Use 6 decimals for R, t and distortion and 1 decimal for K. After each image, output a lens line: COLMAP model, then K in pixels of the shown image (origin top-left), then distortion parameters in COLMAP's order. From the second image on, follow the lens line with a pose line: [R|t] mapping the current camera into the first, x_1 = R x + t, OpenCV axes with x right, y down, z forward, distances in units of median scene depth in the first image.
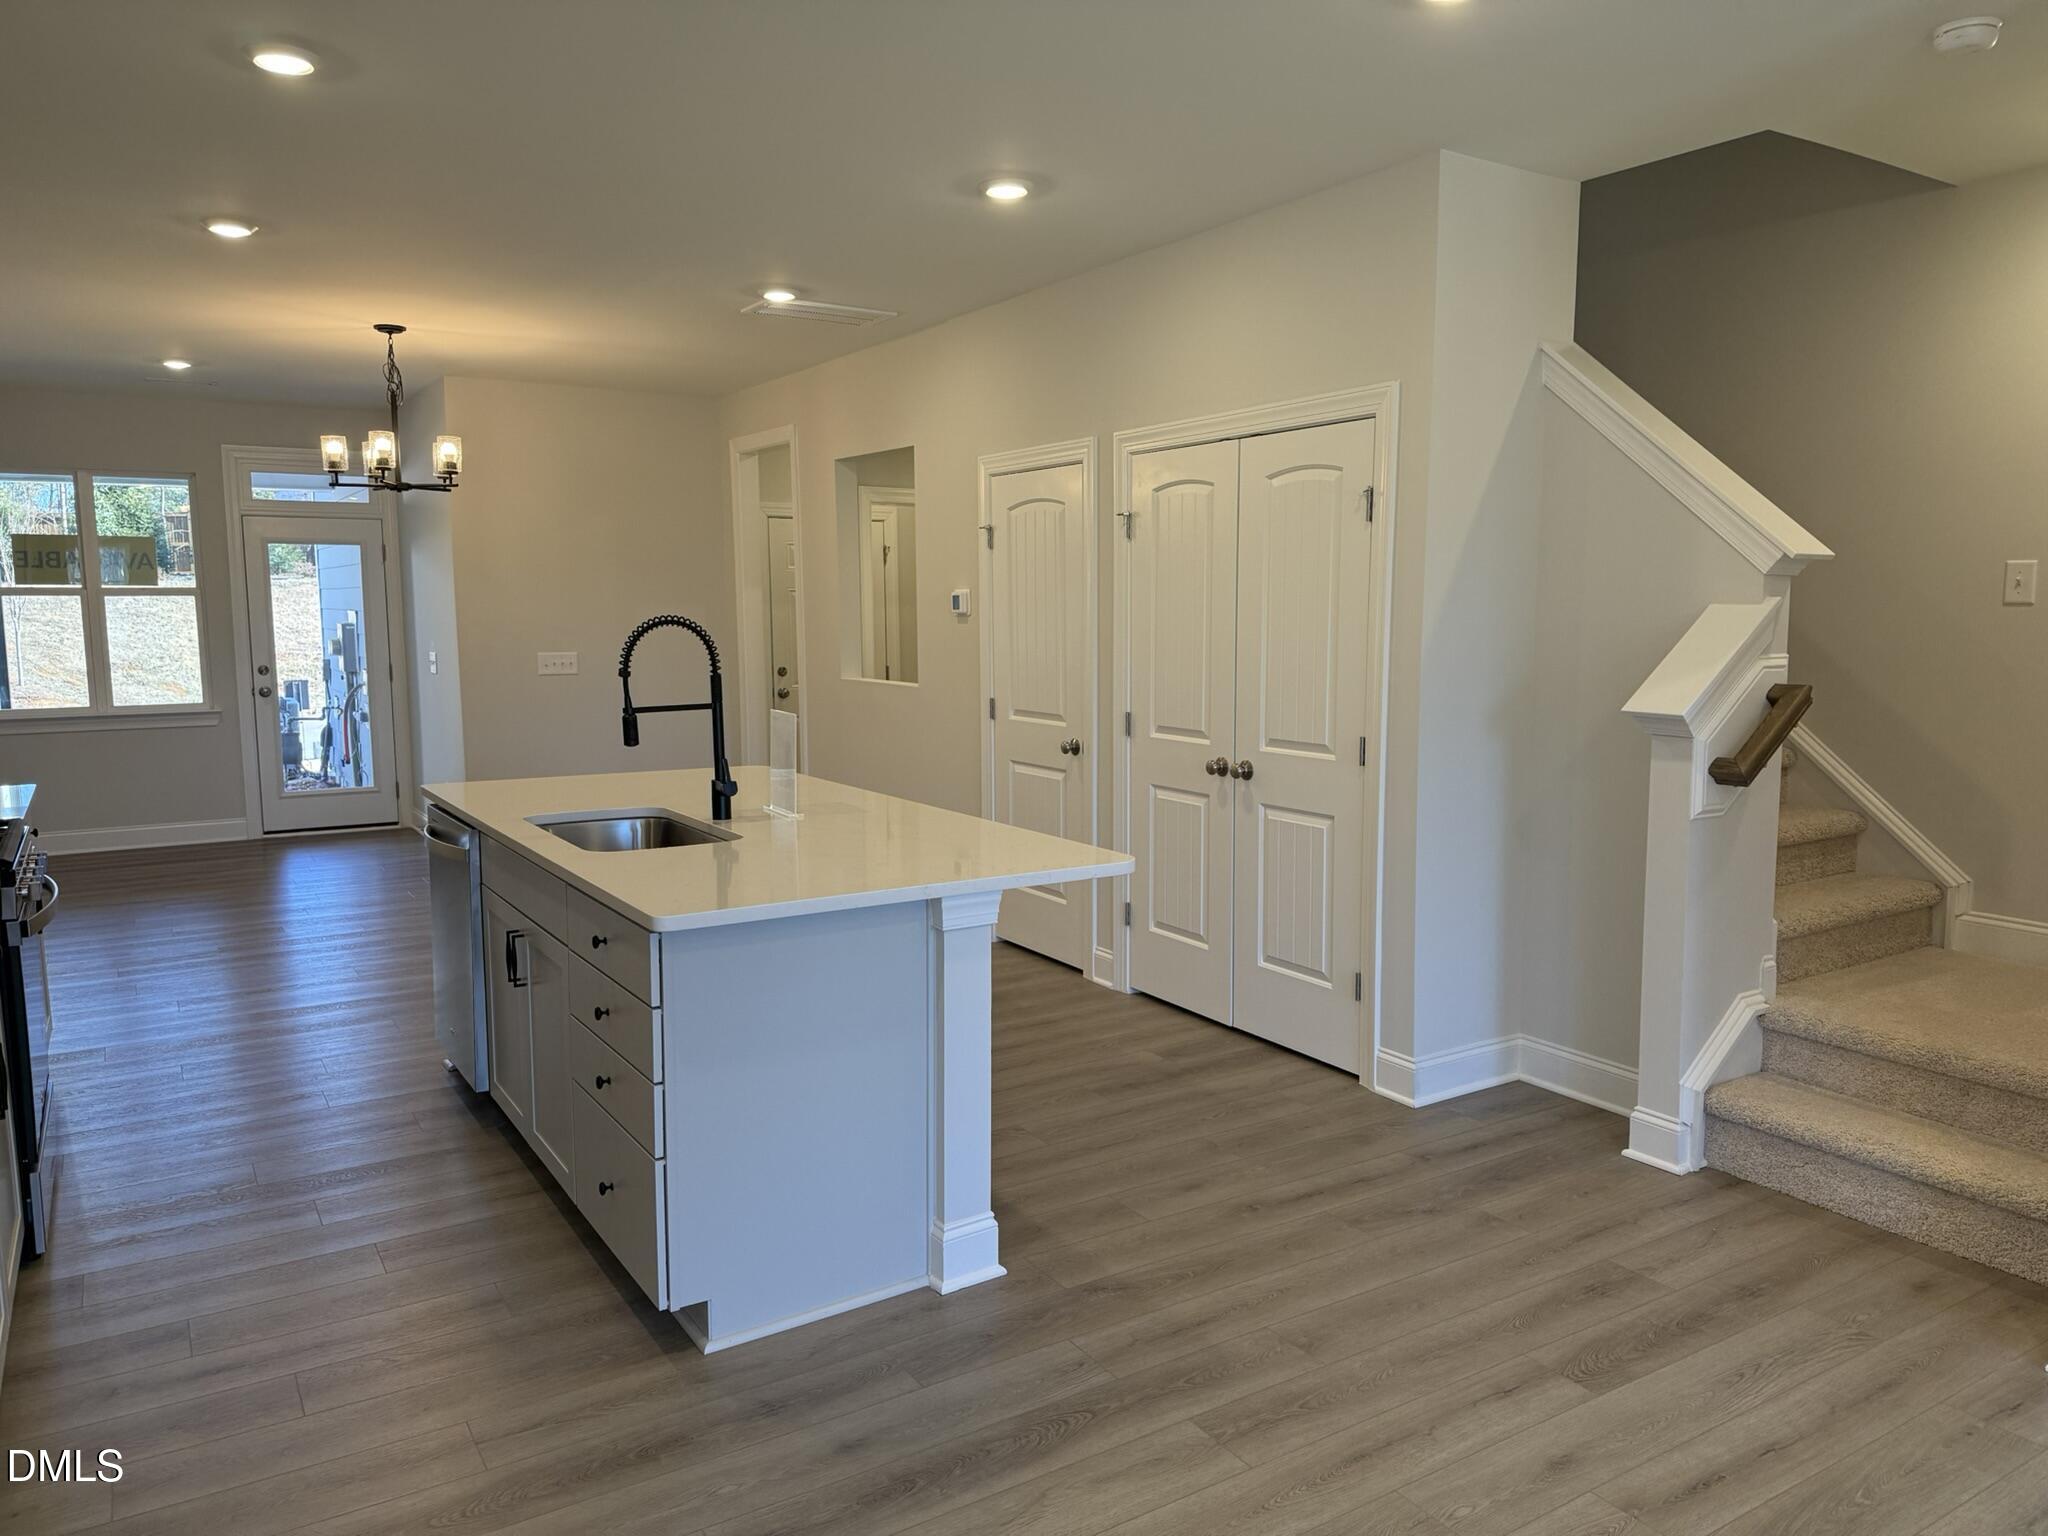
lens RADIAL K [[1413.7, 0, 1028.6], [0, 1413.7, 771.1], [0, 0, 1]] dist [0.086464, -0.104819]
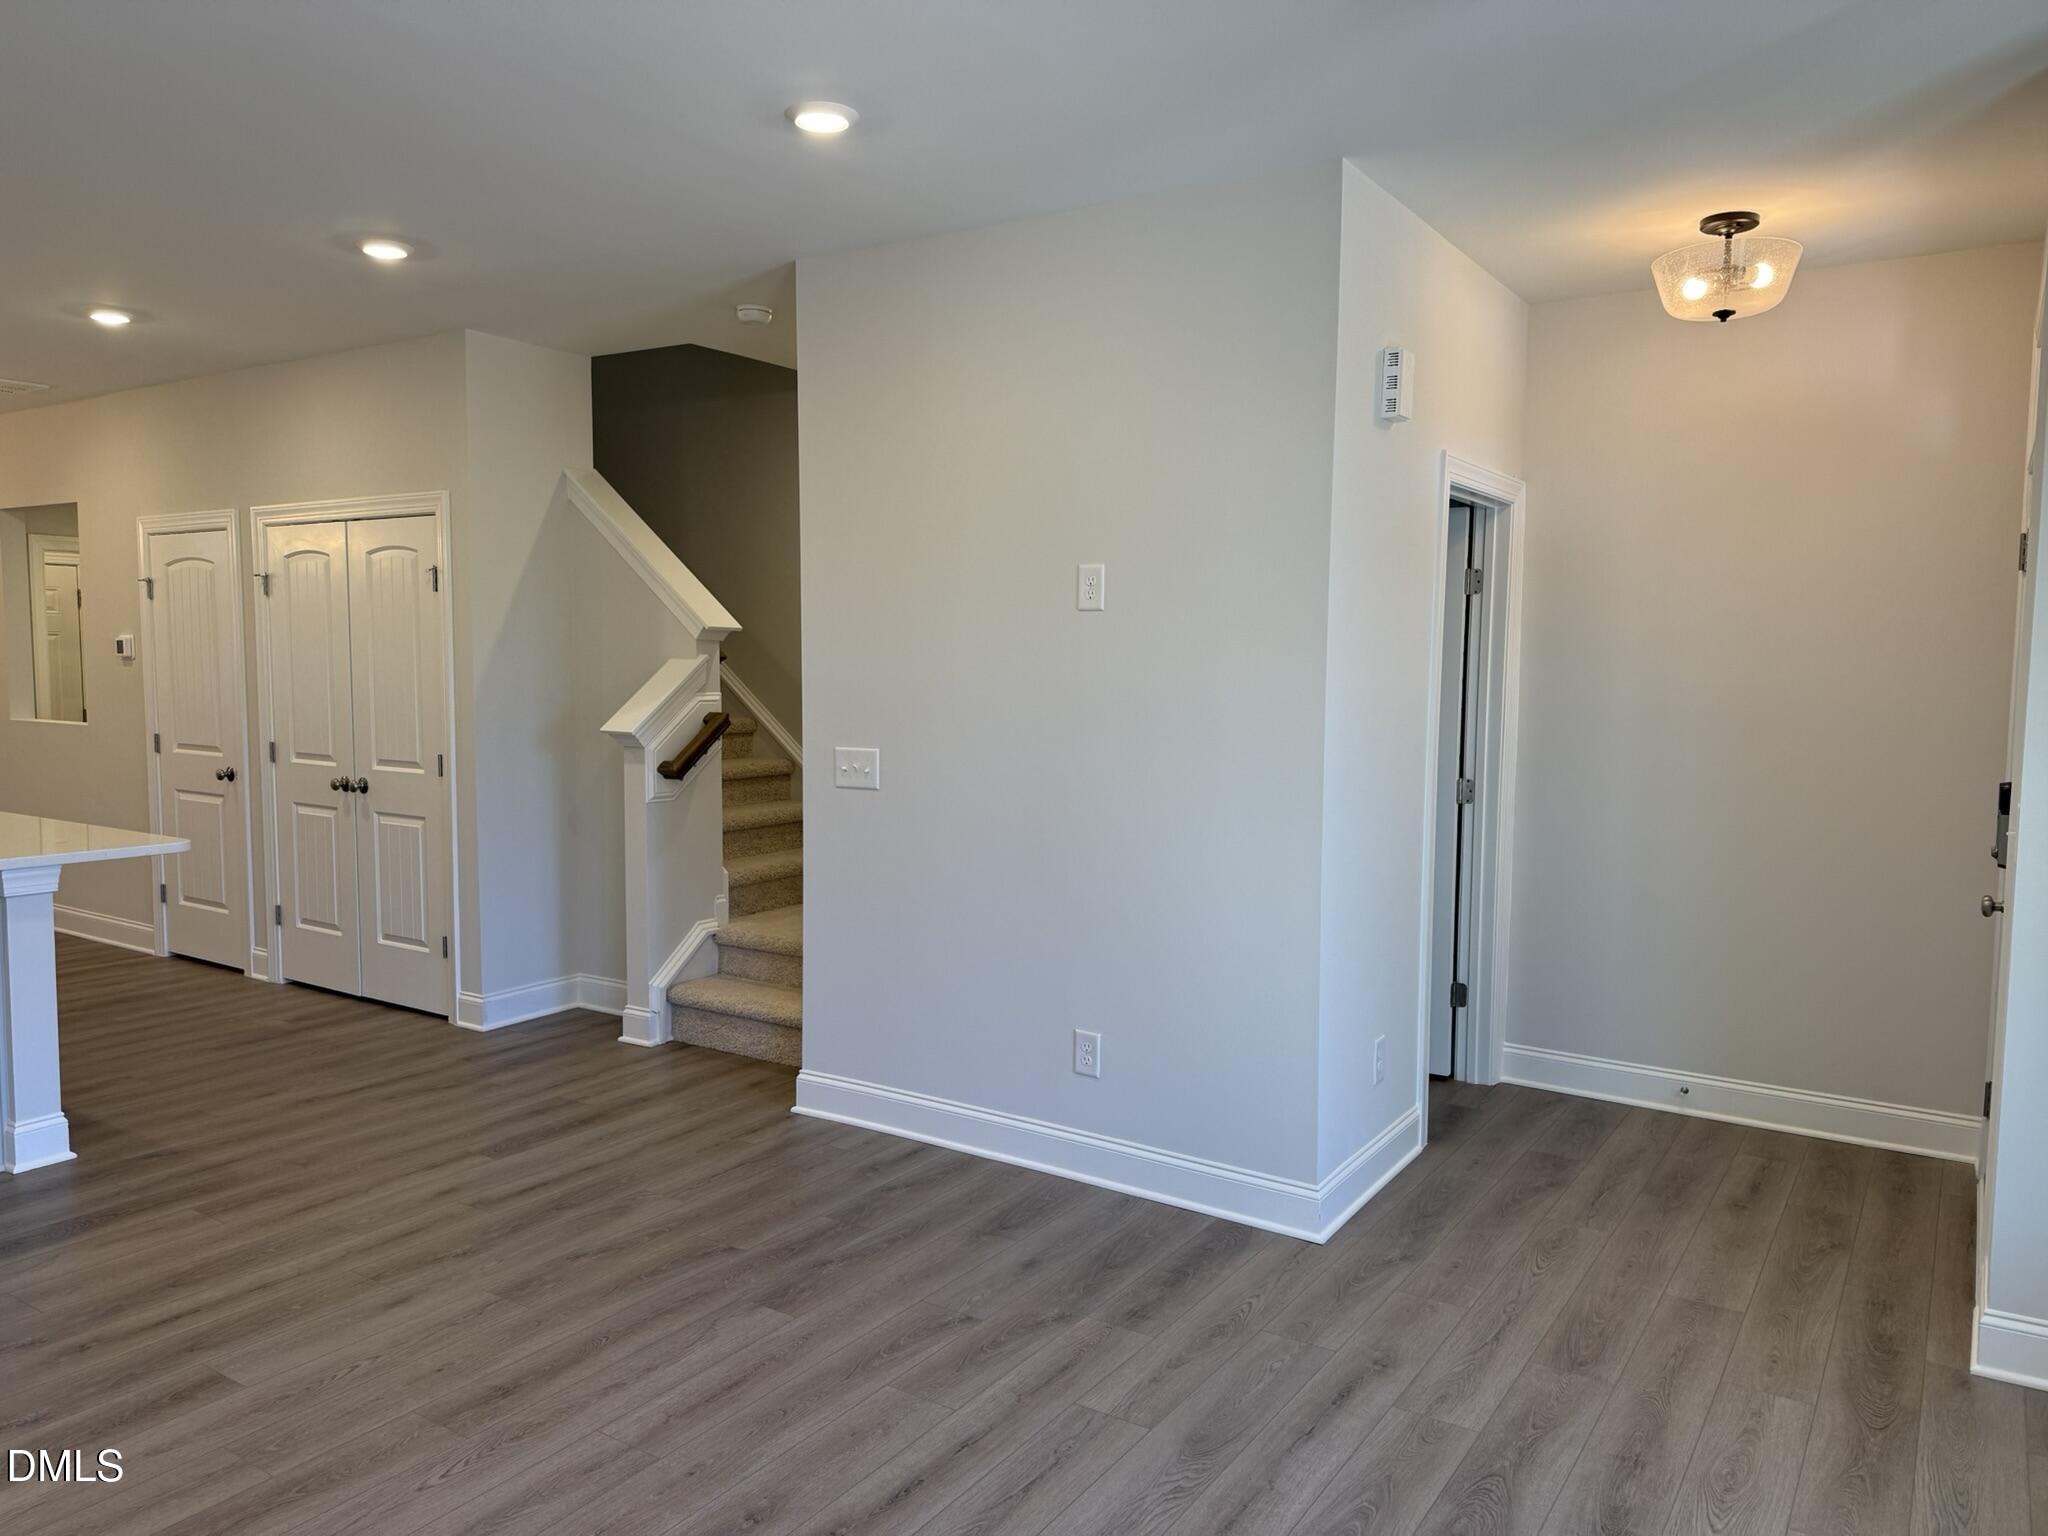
lens RADIAL K [[1413.7, 0, 1028.6], [0, 1413.7, 771.1], [0, 0, 1]] dist [0.086464, -0.104819]
pose [[0.909407, -0.021462, 0.415354, 0.184652], [0.036489, 0.998934, -0.028276, 0.049615], [-0.414305, 0.040870, 0.909220, -0.437806]]
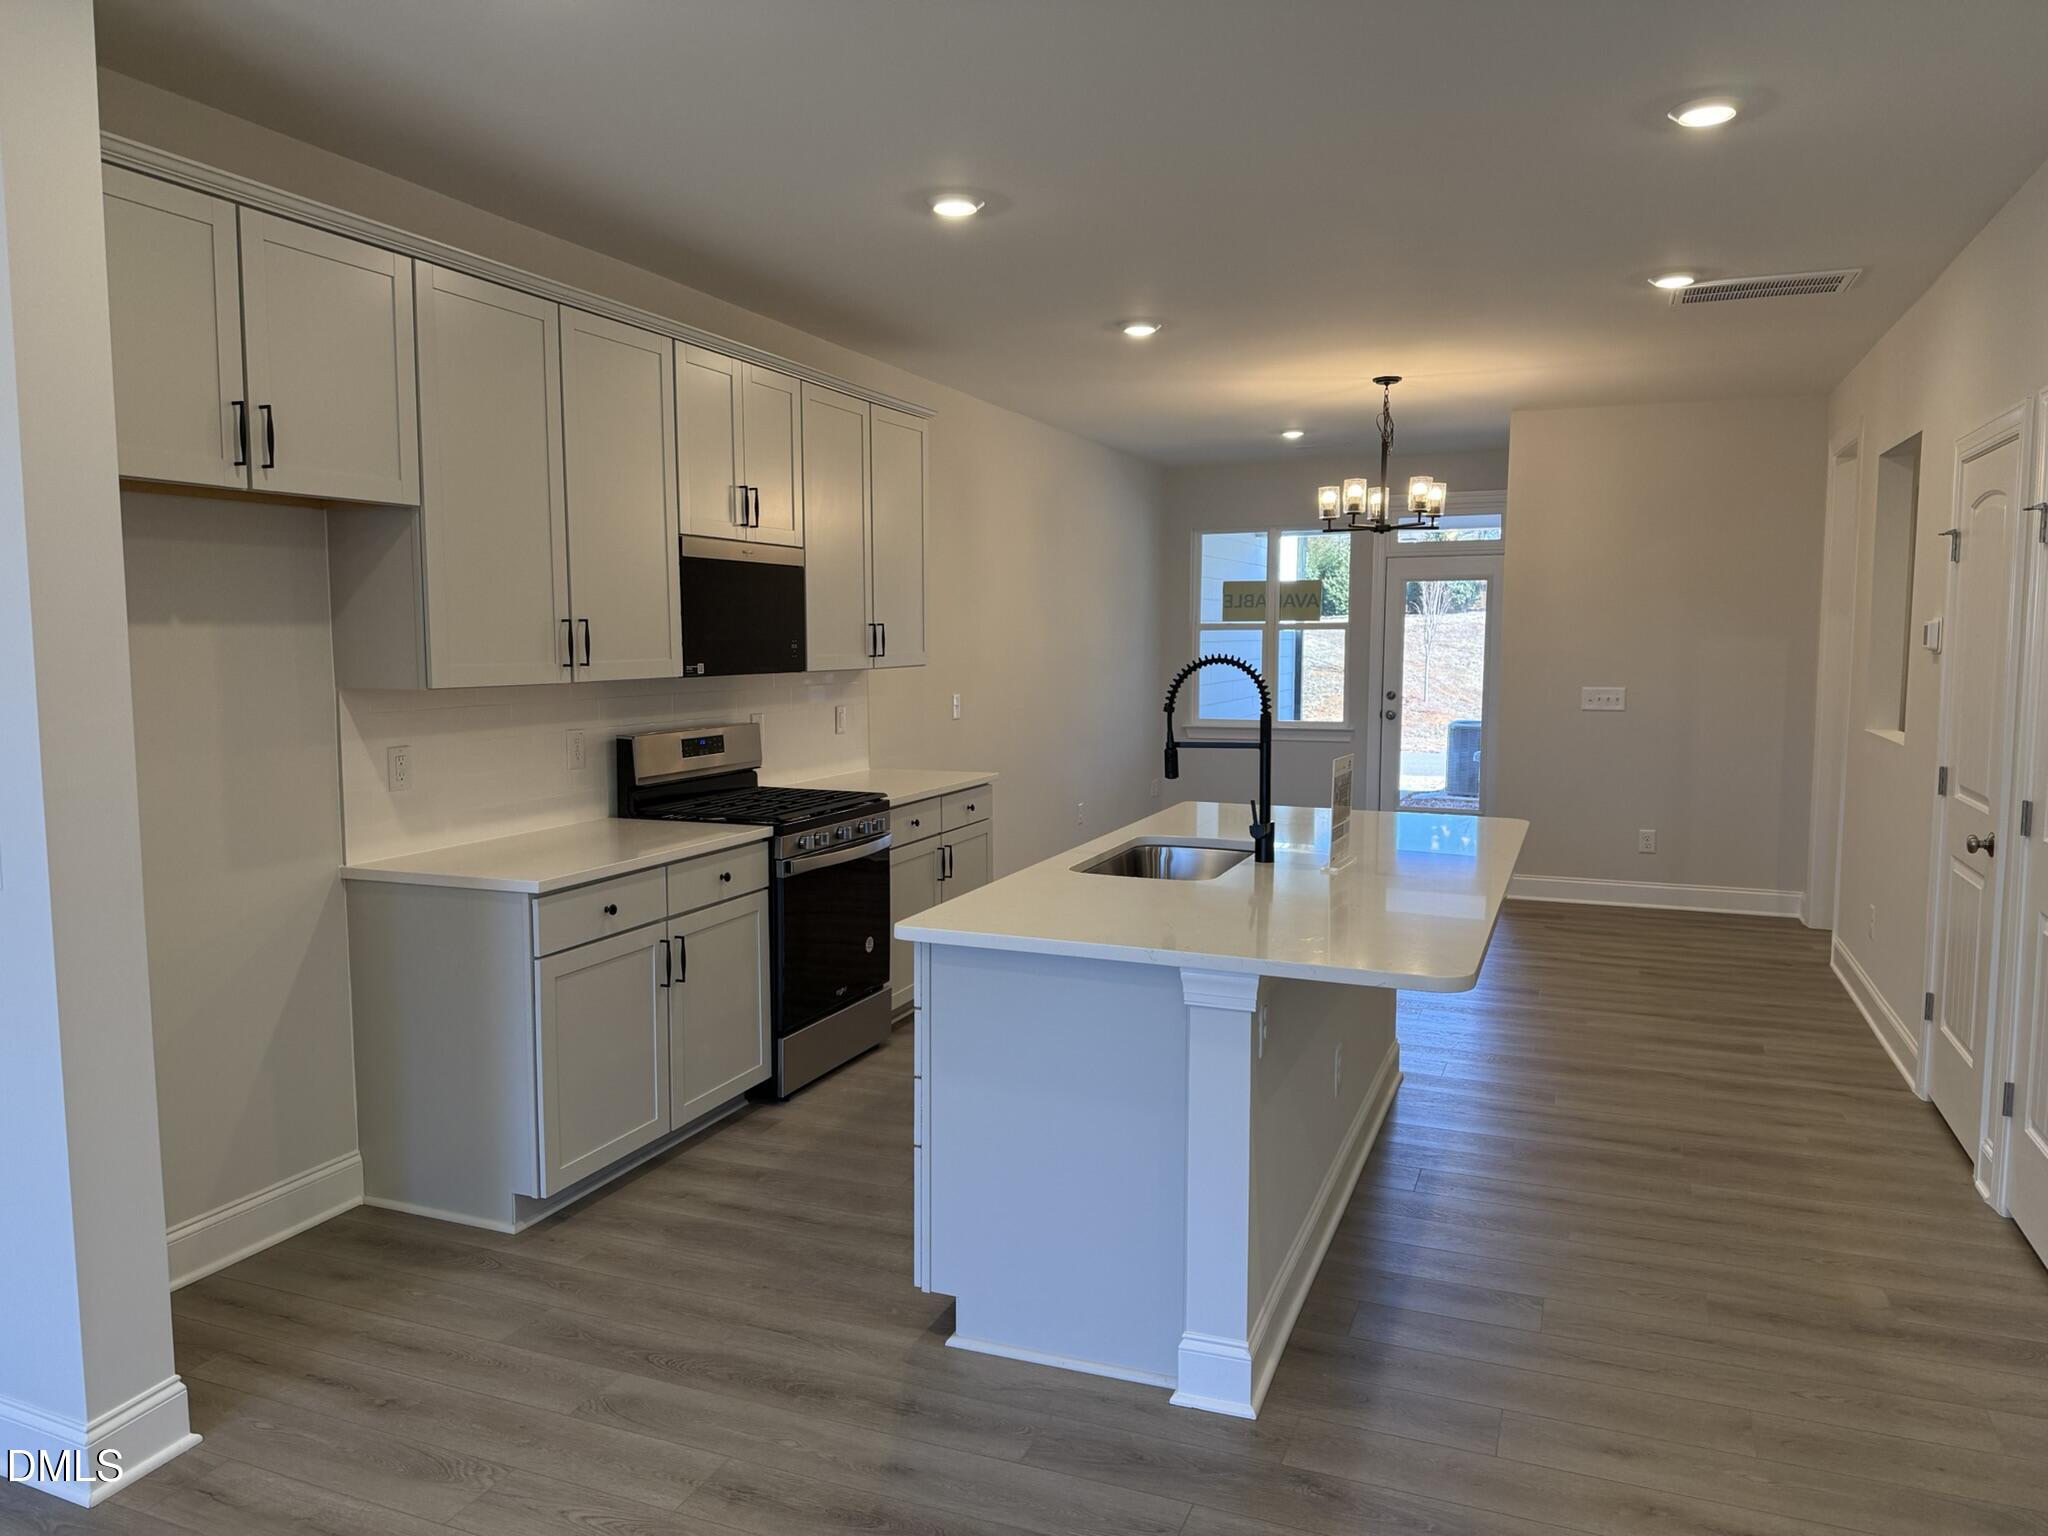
lens RADIAL K [[1413.7, 0, 1028.6], [0, 1413.7, 771.1], [0, 0, 1]] dist [0.086464, -0.104819]
pose [[0.582806, 0.080335, -0.808631, 0.438204], [-0.095514, 0.994976, 0.030008, -0.038988], [0.806978, 0.059747, 0.587551, 0.272198]]
